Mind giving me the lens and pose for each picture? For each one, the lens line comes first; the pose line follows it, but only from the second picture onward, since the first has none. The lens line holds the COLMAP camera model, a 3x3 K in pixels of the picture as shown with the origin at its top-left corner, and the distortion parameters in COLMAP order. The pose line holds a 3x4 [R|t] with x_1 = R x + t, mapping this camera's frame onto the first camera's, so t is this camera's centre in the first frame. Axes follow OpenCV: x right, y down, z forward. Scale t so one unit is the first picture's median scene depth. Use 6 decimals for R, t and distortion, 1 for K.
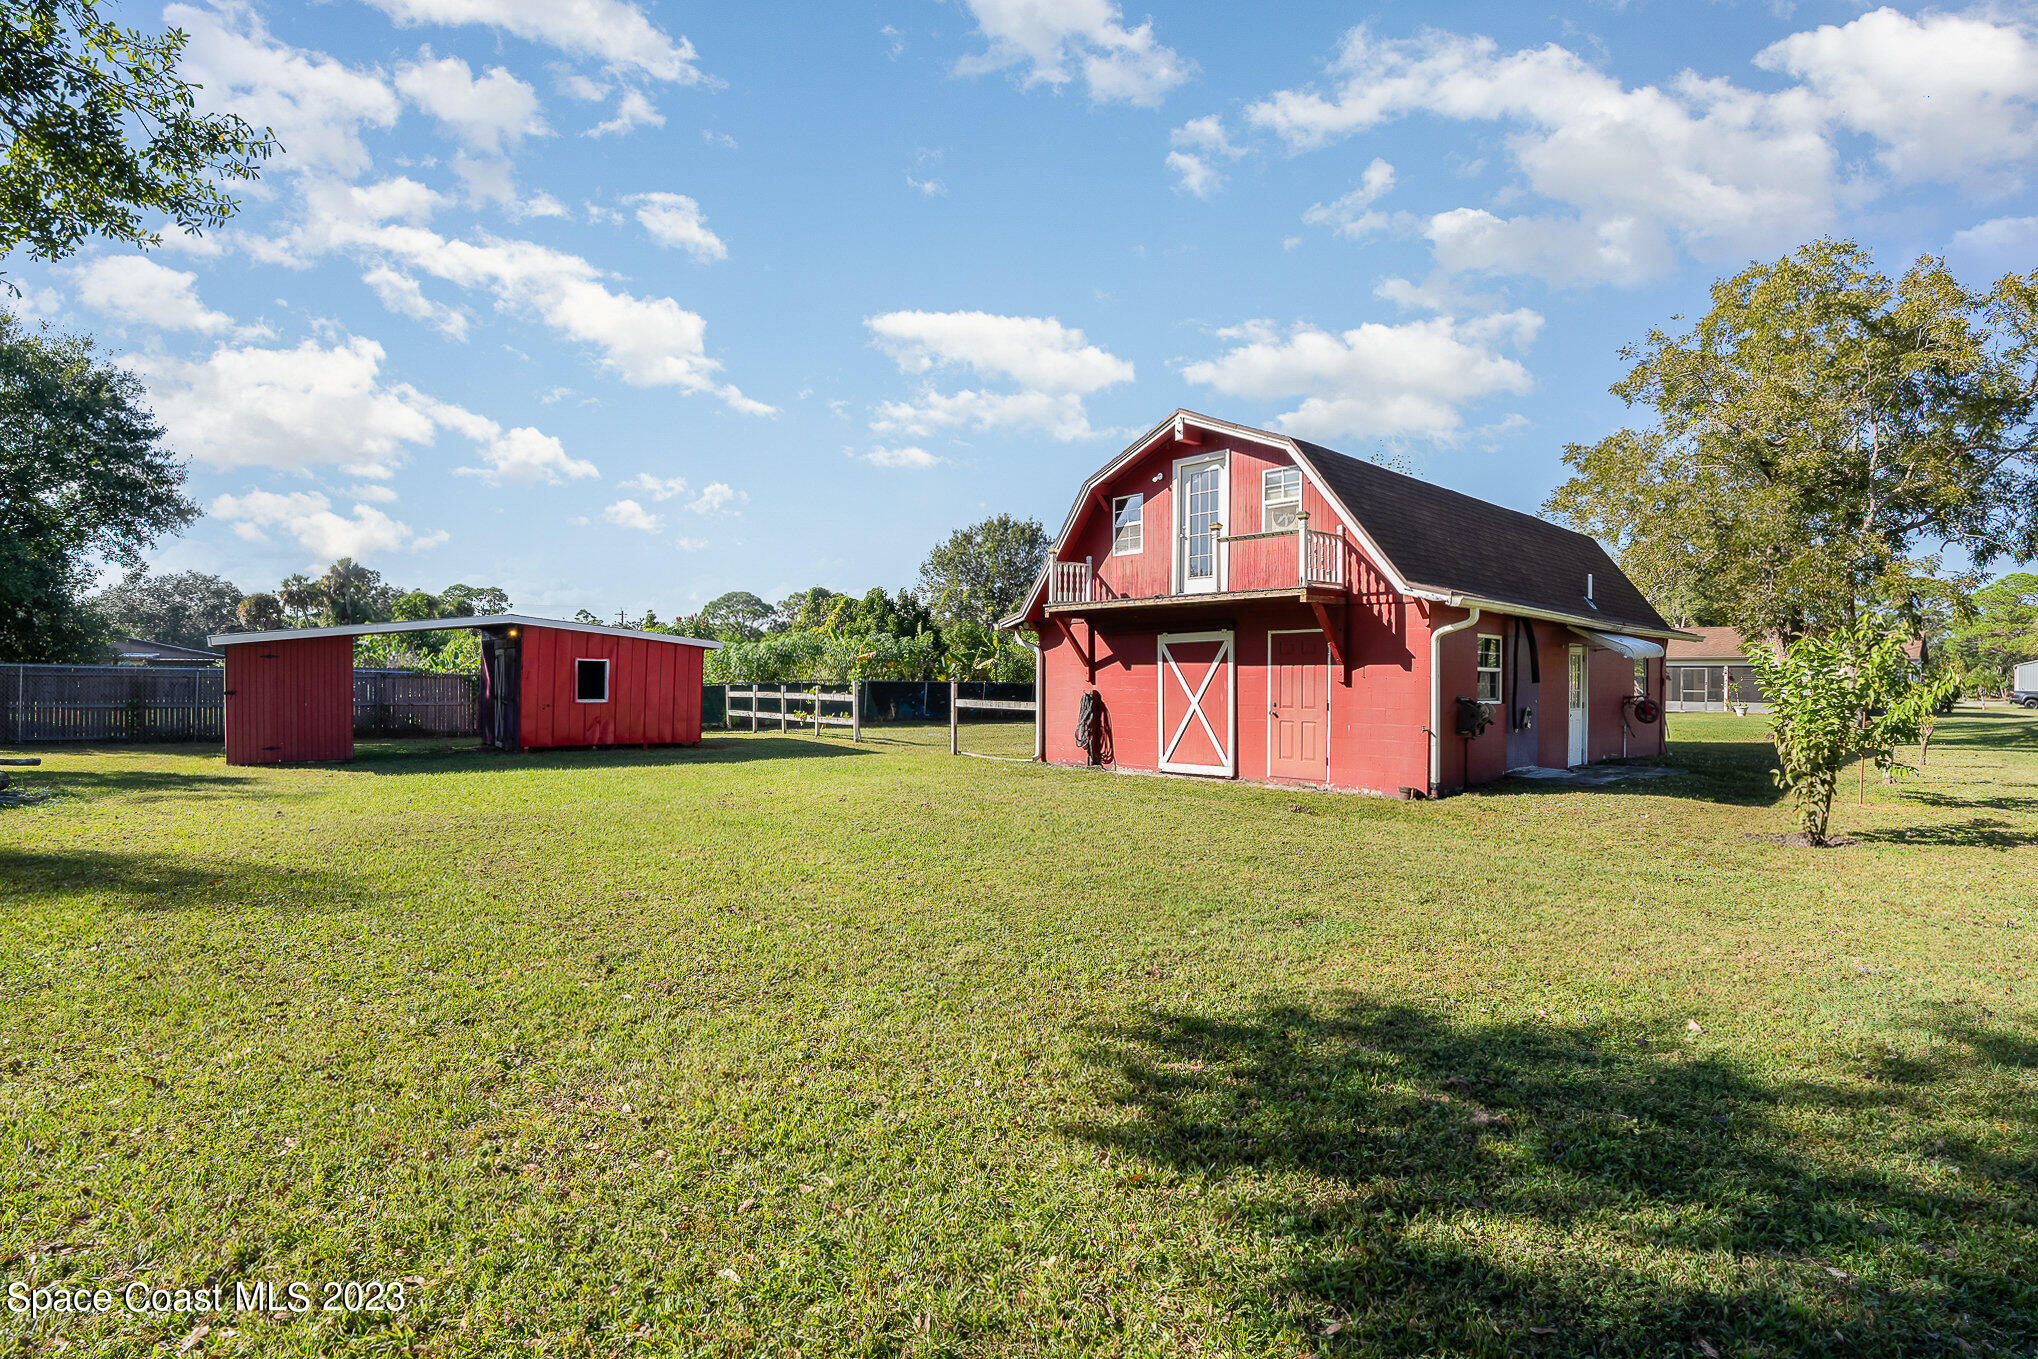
lens RADIAL K [[965.3, 0, 1019.0], [0, 965.3, 679.5], [0, 0, 1]] dist [-0.096316, 0.000091]
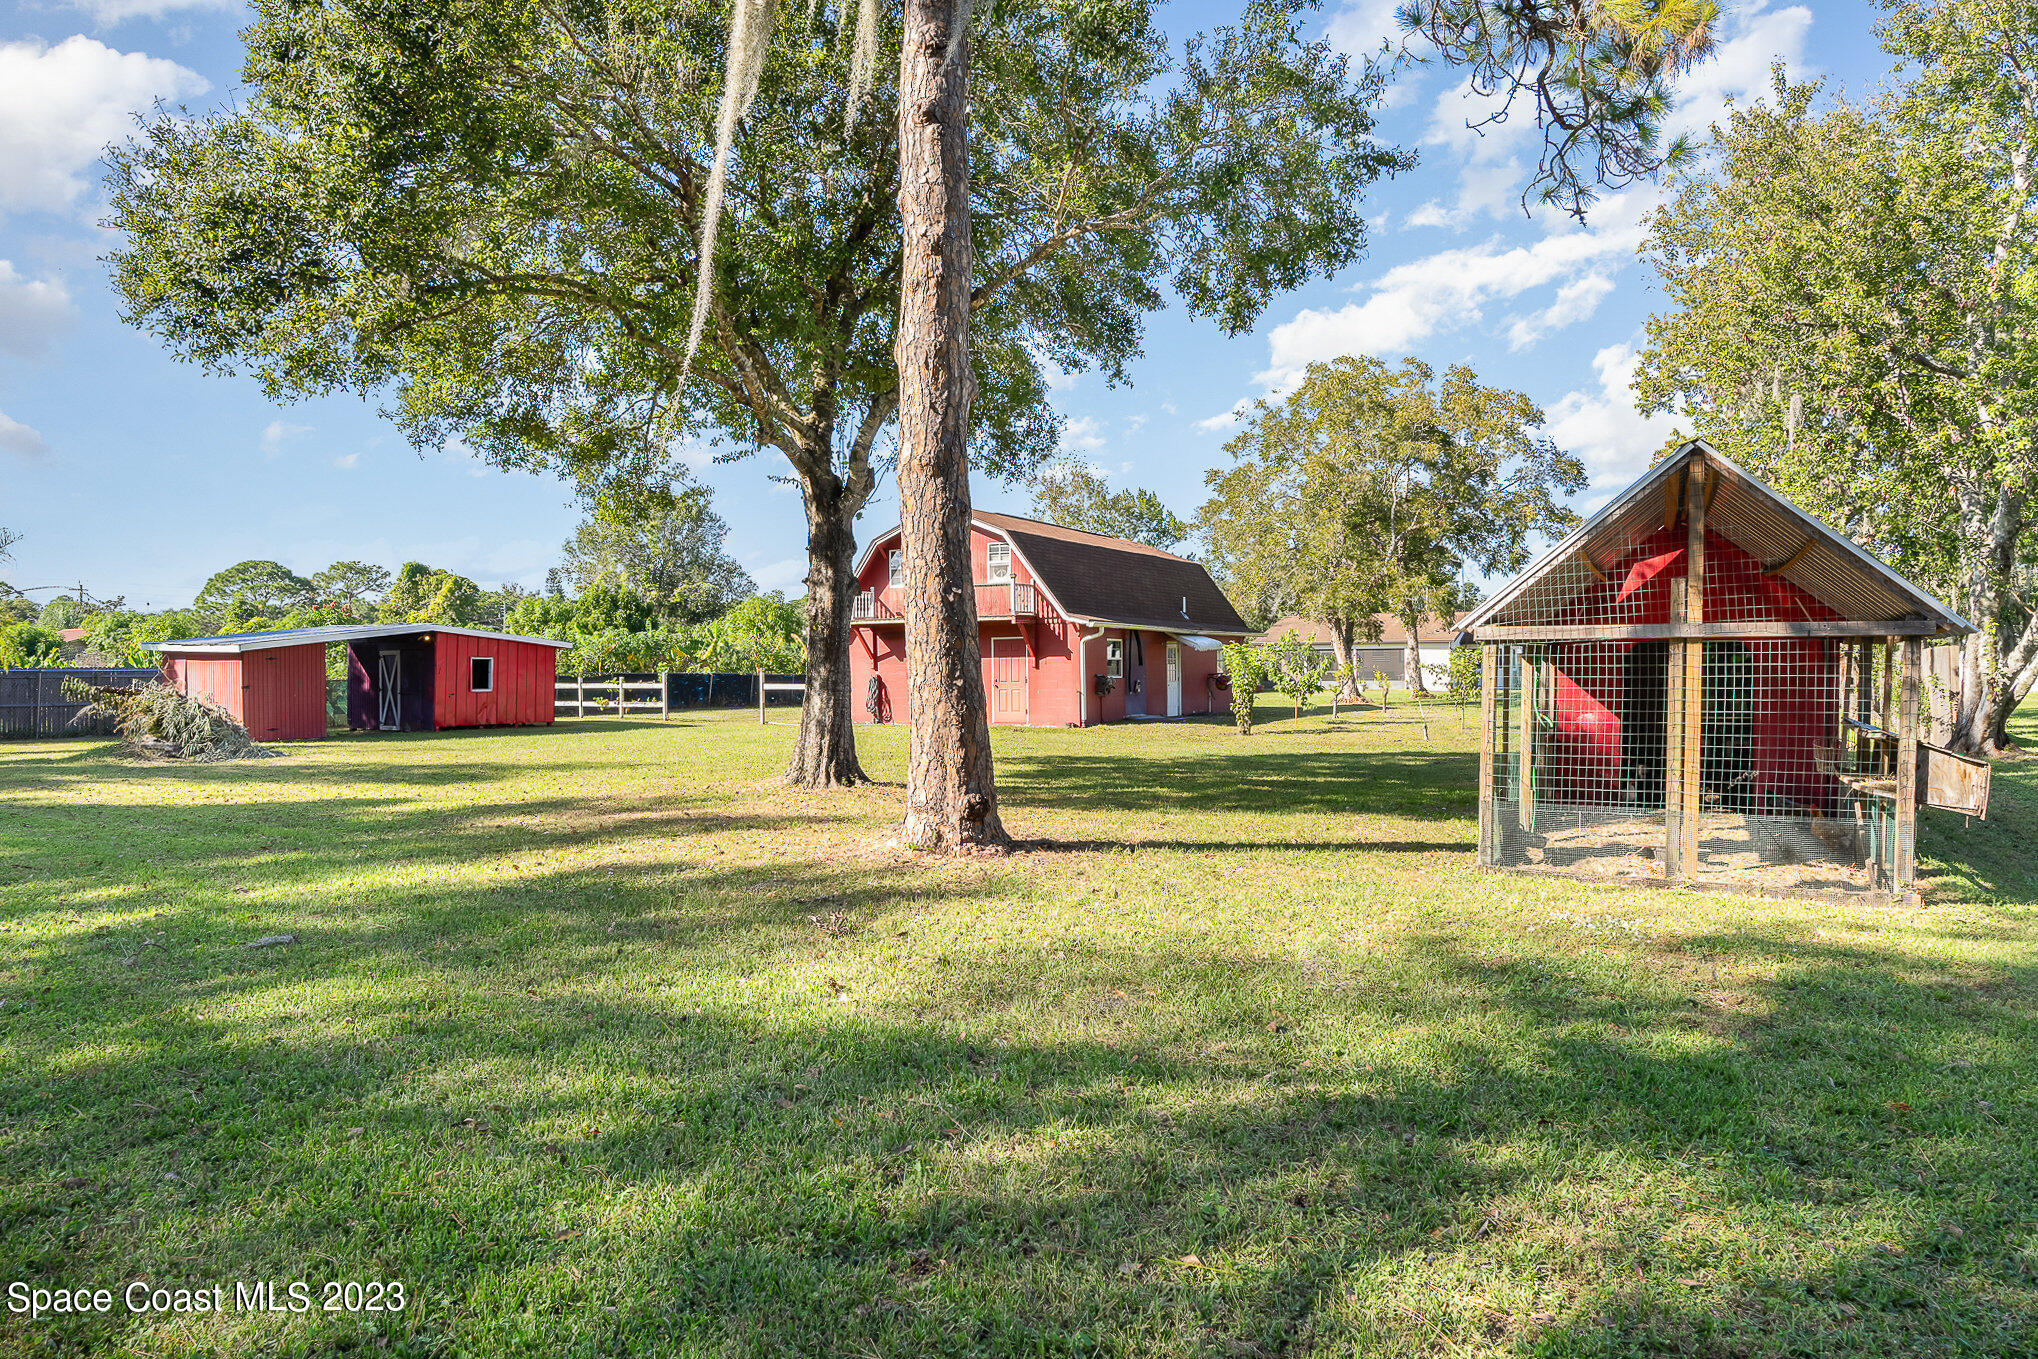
lens RADIAL K [[1675.7, 0, 1019.0], [0, 1675.7, 679.5], [0, 0, 1]] dist [-0.081630, -0.002491]
pose [[0.945842, -0.016151, 0.324226, -0.569620], [0.014525, 0.999867, 0.007435, 0.002137], [-0.324303, -0.002323, 0.945951, -1.579912]]
